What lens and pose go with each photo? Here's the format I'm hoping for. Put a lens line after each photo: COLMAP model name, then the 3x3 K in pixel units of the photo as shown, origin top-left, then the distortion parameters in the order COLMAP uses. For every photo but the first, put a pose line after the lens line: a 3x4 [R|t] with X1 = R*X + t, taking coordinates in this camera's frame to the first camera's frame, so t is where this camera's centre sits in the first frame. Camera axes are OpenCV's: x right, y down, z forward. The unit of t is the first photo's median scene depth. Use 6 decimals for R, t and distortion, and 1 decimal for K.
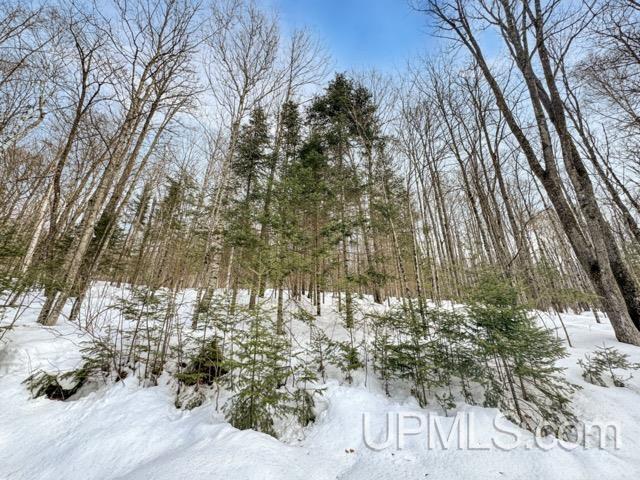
lens RADIAL K [[255.6, 0, 320.0], [0, 255.6, 240.0], [0, 0, 1]] dist [0.001593, 0.000340]
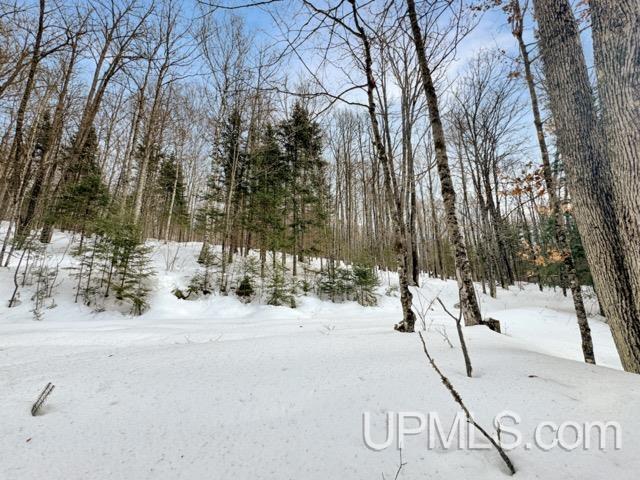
lens RADIAL K [[255.6, 0, 320.0], [0, 255.6, 240.0], [0, 0, 1]] dist [0.001593, 0.000340]
pose [[0.927280, 0.083019, 0.365046, -0.682182], [-0.146880, 0.977596, 0.150774, -0.344156], [-0.344351, -0.193428, 0.918699, -1.165160]]
